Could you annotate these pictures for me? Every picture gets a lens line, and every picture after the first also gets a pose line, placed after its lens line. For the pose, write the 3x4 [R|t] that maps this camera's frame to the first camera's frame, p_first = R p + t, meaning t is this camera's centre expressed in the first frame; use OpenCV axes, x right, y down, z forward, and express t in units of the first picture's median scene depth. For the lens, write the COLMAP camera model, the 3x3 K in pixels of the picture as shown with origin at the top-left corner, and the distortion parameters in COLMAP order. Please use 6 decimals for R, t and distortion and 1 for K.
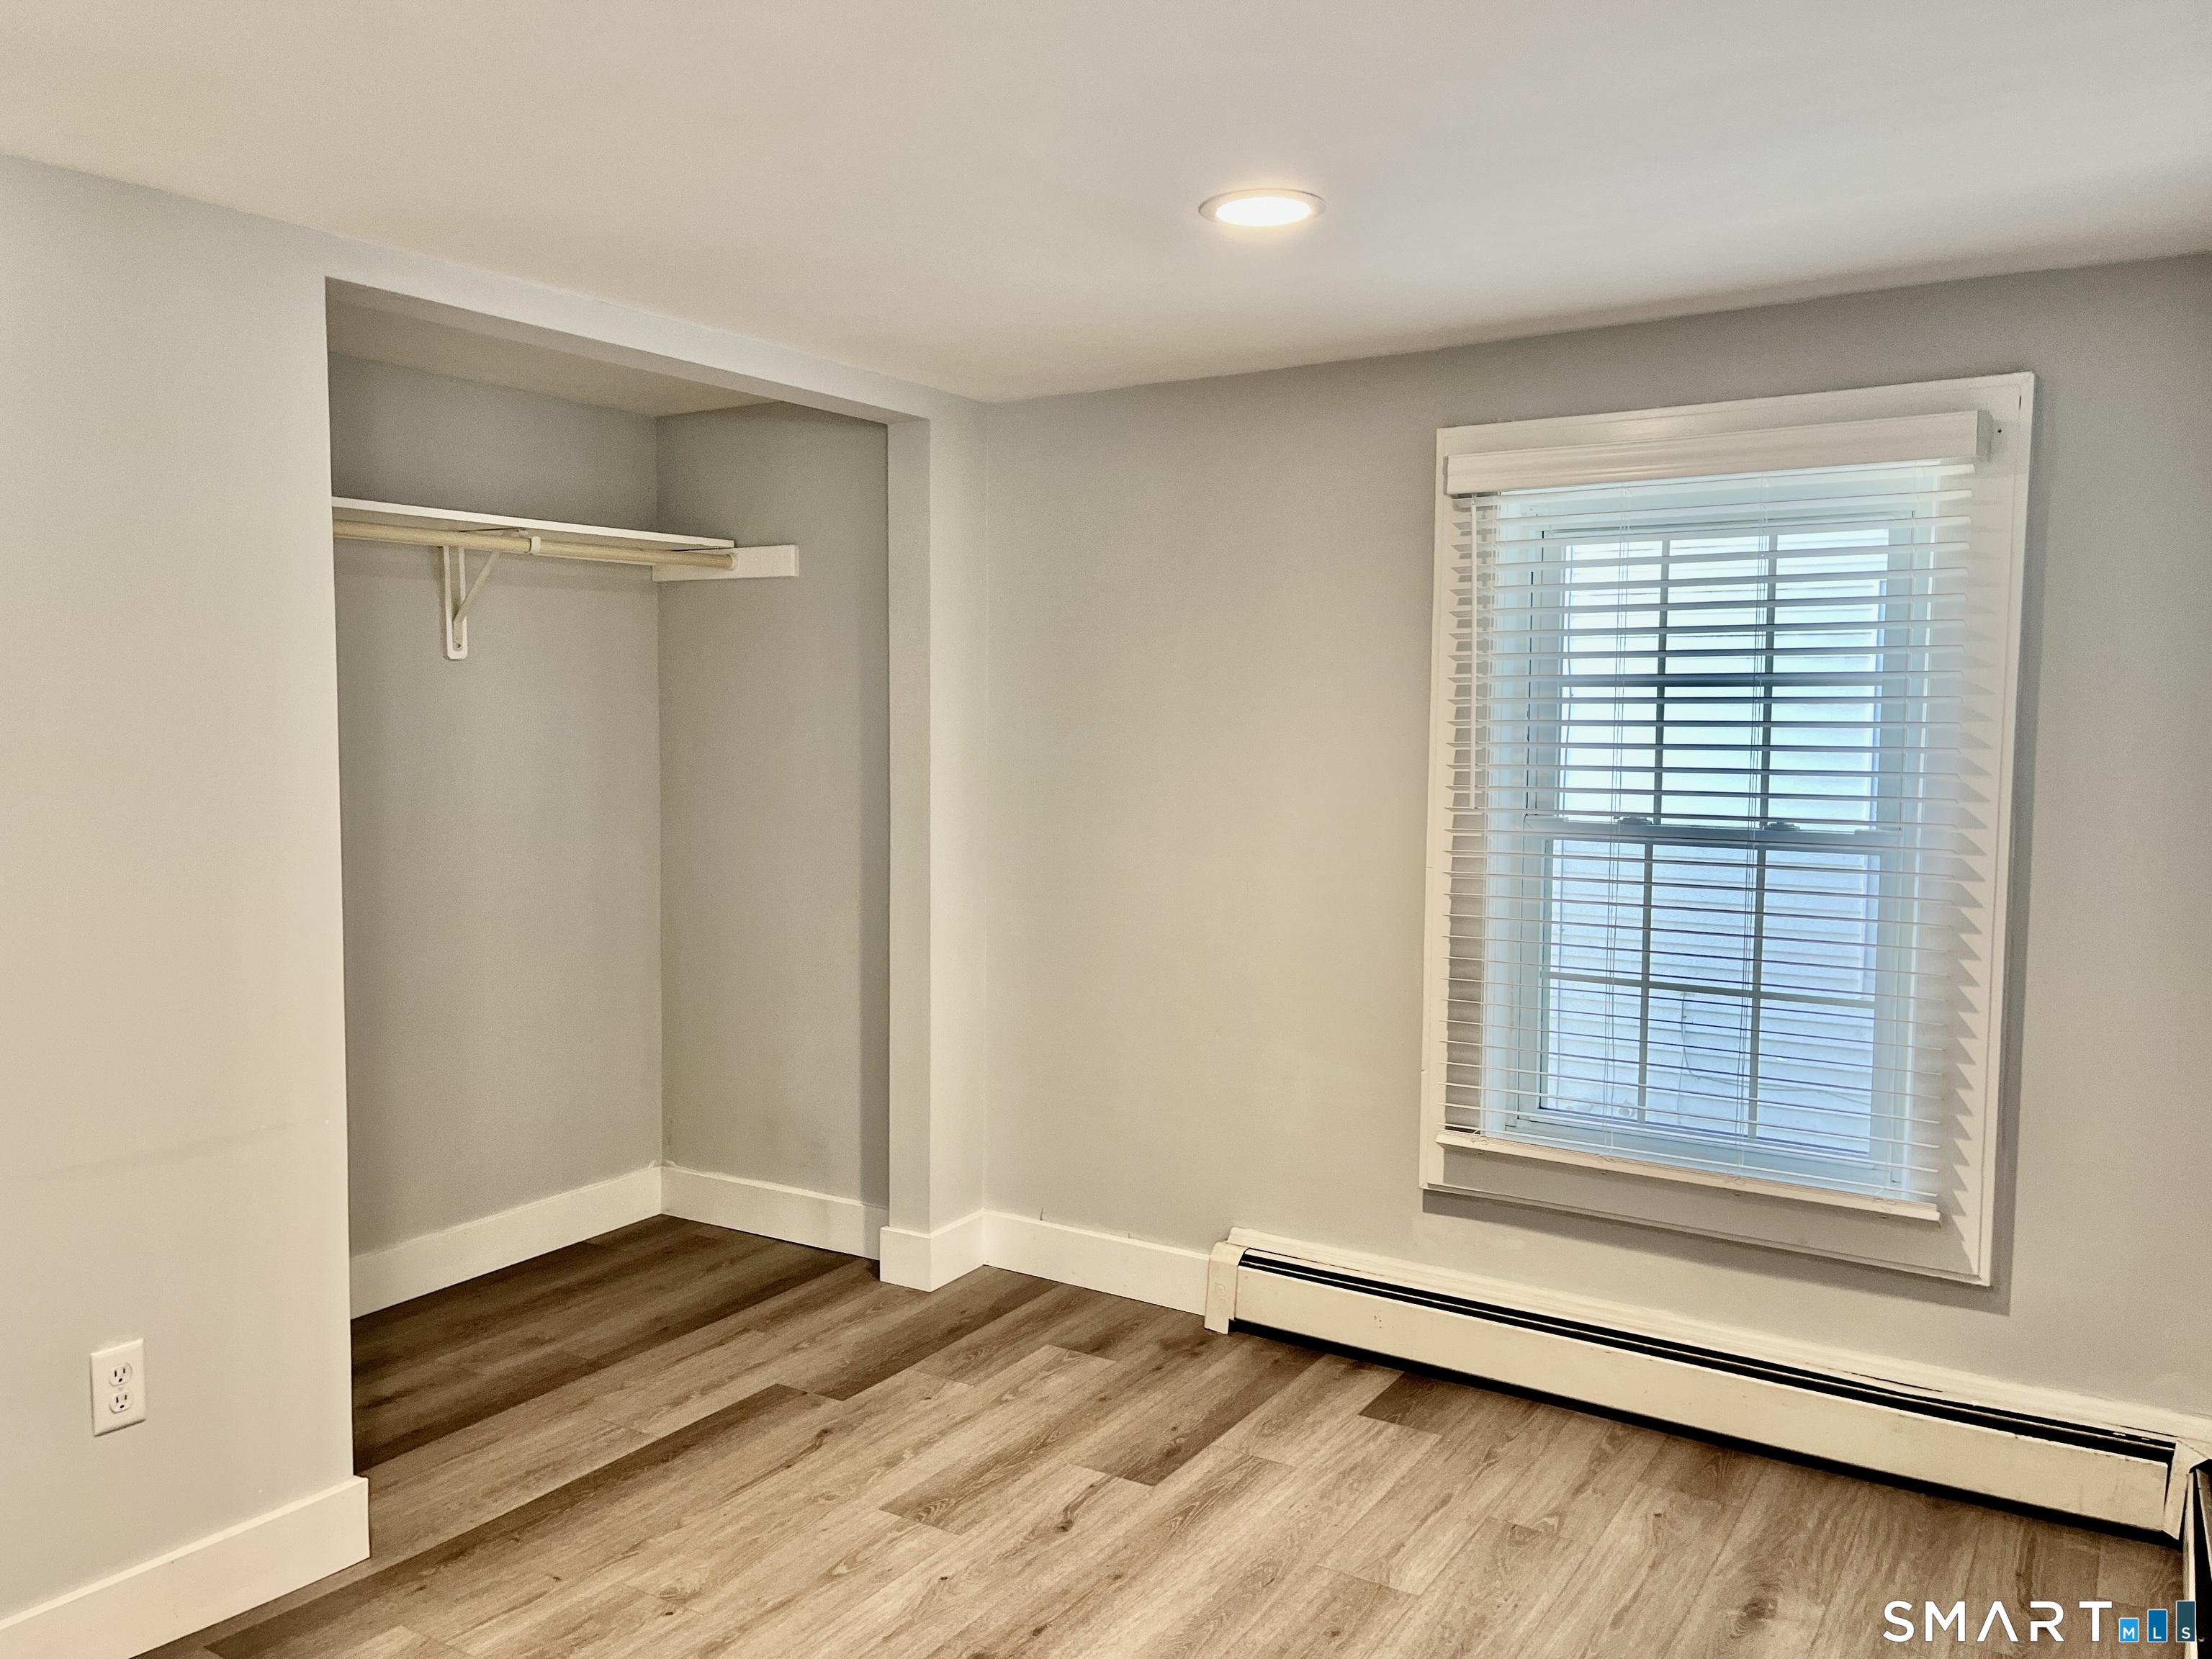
lens RADIAL K [[1681.0, 0, 1037.4], [0, 1681.0, 834.4], [0, 0, 1]] dist [0.059723, -0.092171]
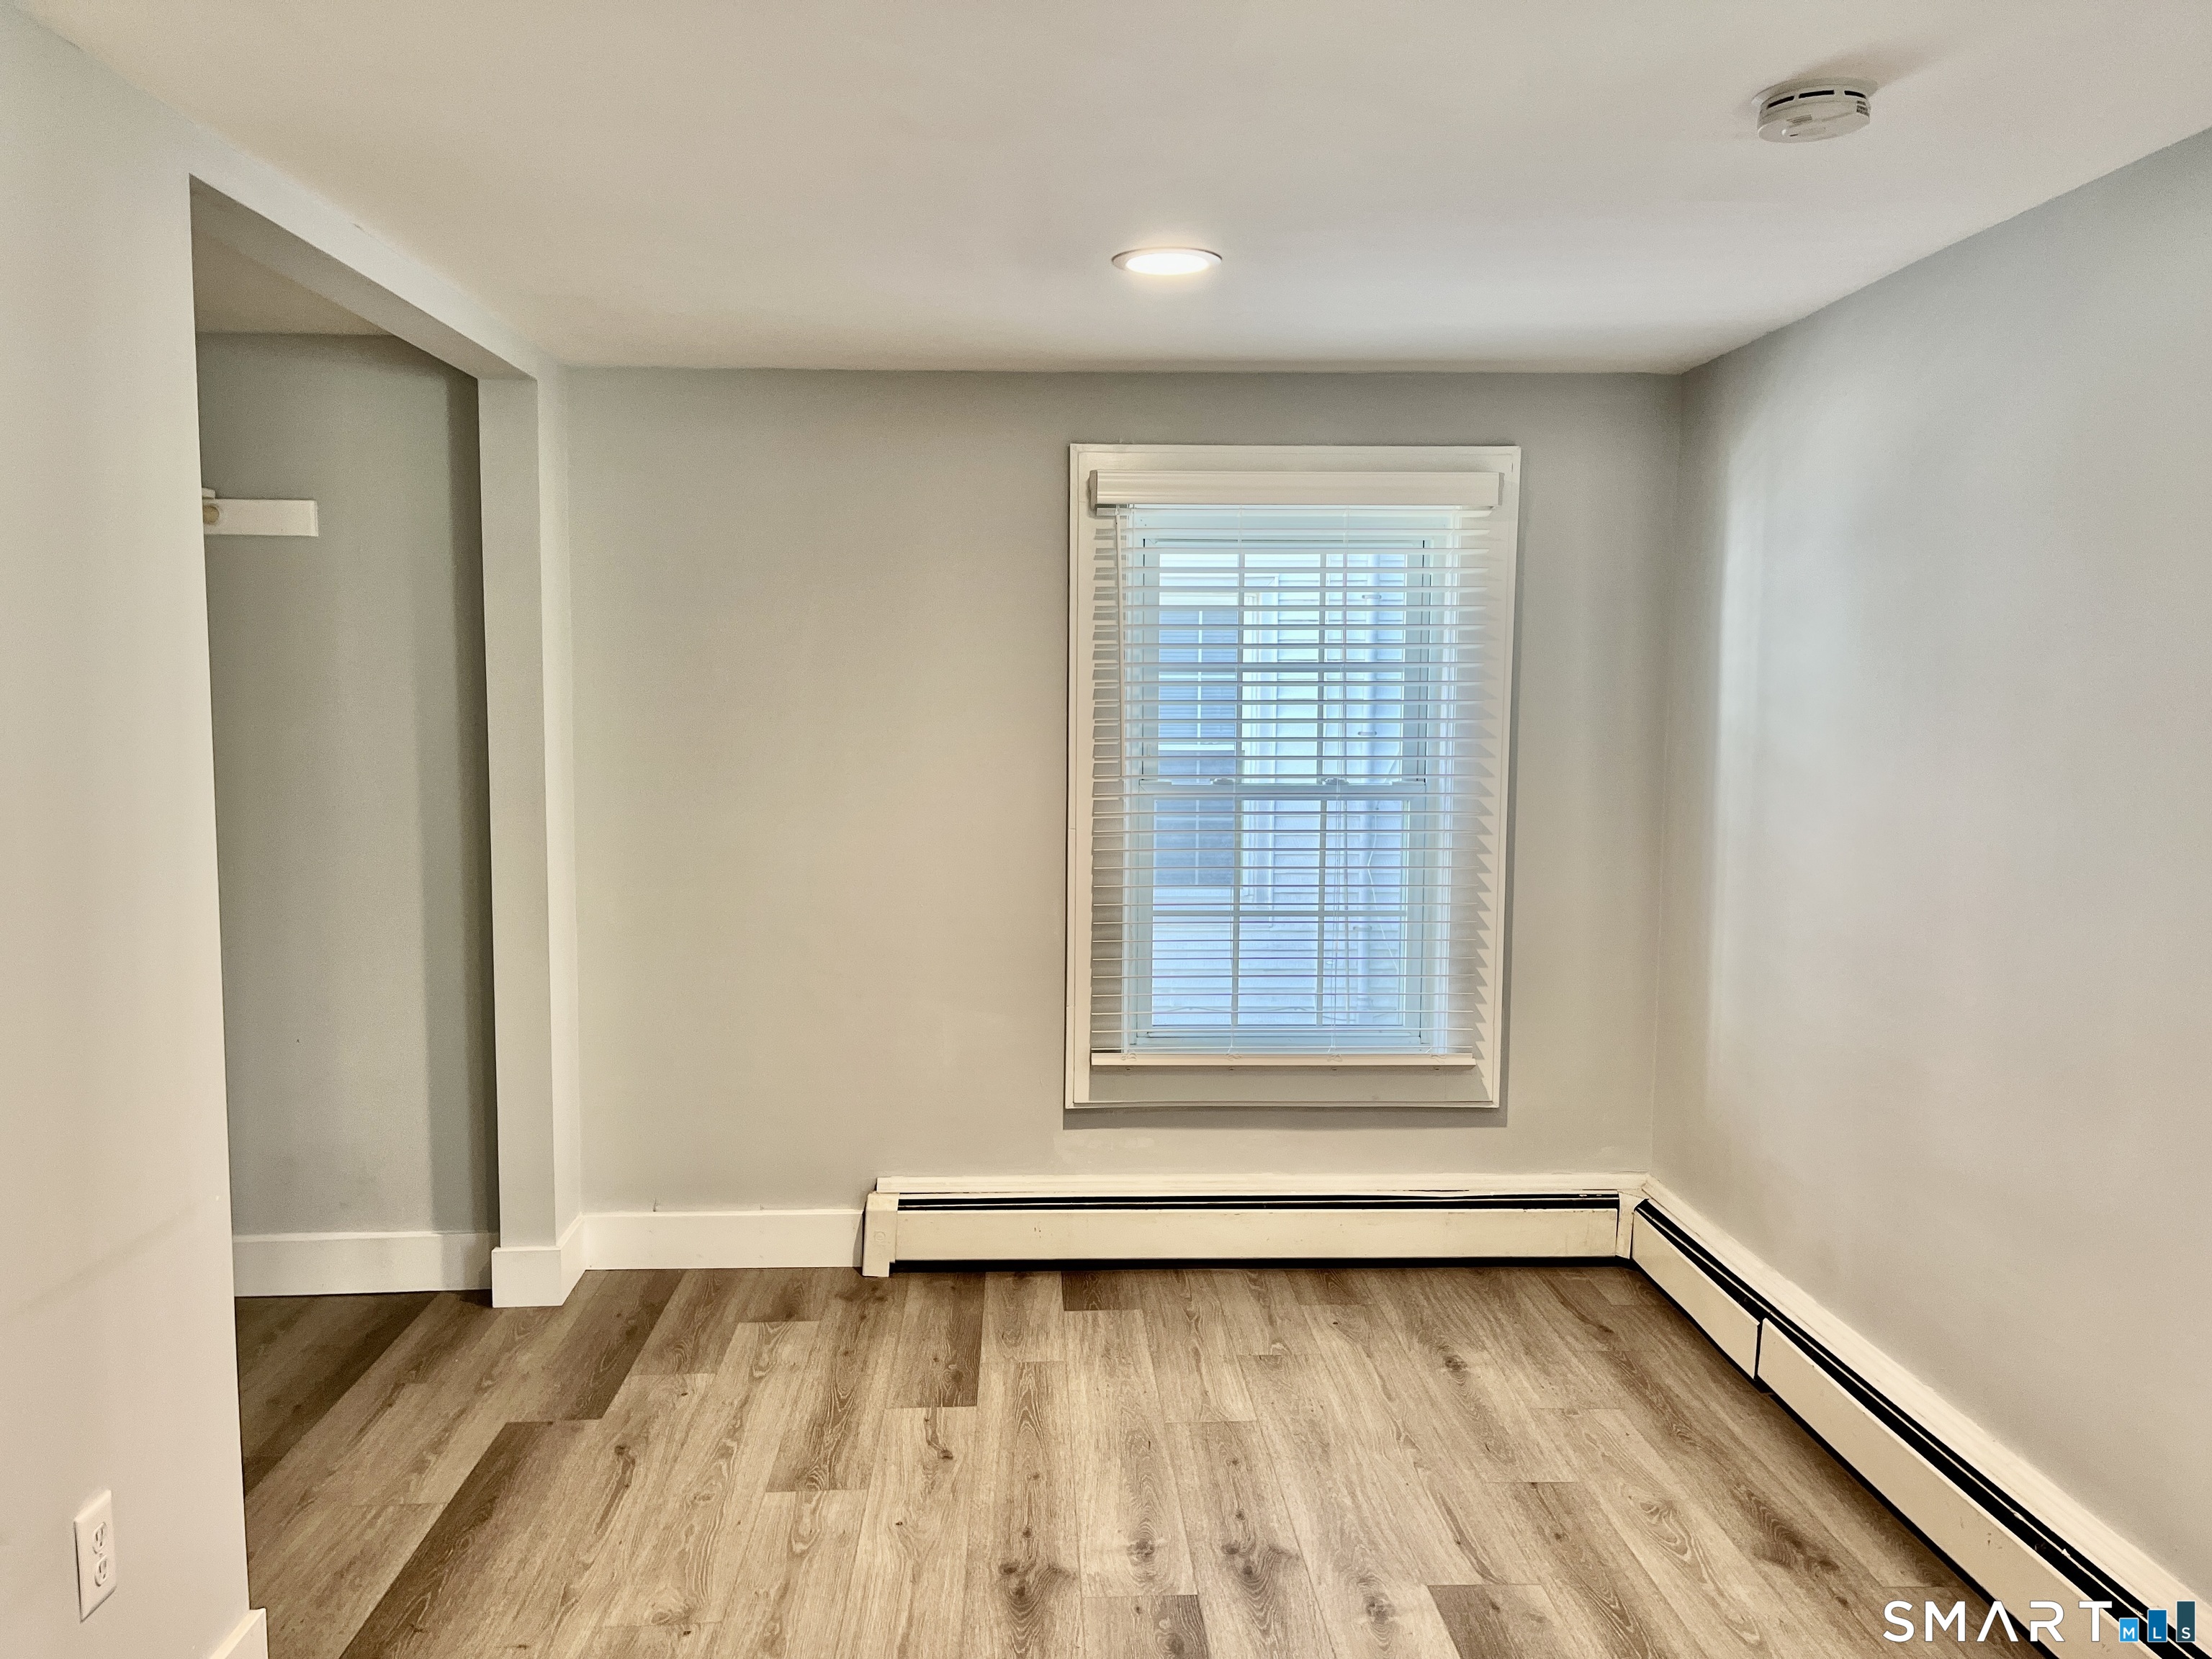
lens RADIAL K [[1678.1, 0, 1106.0], [0, 1678.1, 829.5], [0, 0, 1]] dist [0.034535, -0.055671]
pose [[0.807896, -0.048419, 0.587332, -0.436687], [0.043139, 0.998804, 0.023002, -0.004861], [-0.587744, 0.006753, 0.809019, 0.067368]]
